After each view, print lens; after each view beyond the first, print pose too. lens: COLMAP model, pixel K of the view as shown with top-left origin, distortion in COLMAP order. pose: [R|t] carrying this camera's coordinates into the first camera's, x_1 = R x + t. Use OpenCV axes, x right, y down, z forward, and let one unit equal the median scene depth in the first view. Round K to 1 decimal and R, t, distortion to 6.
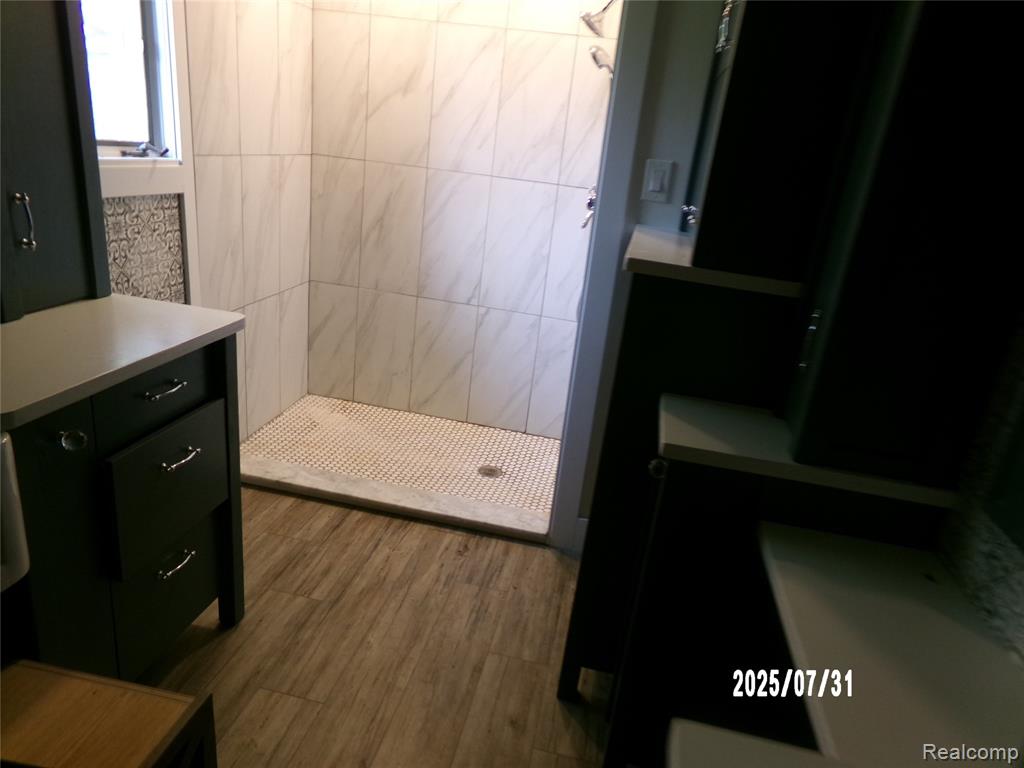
lens RADIAL K [[693.9, 0, 497.1], [0, 693.9, 387.1], [0, 0, 1]] dist [-0.059126, 0.120814]
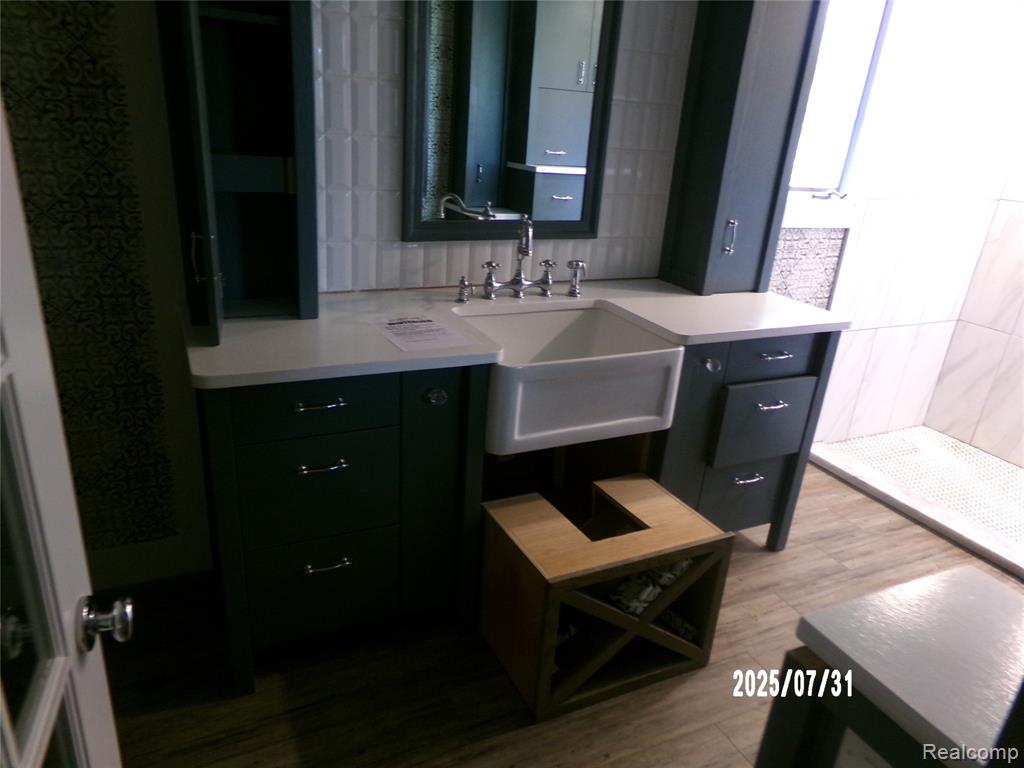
lens RADIAL K [[693.9, 0, 497.1], [0, 693.9, 387.1], [0, 0, 1]] dist [-0.059126, 0.120814]
pose [[0.591419, 0.238248, -0.770364, 0.214474], [-0.280876, 0.956392, 0.080148, 0.080970], [0.755865, 0.168975, 0.632547, -0.248410]]
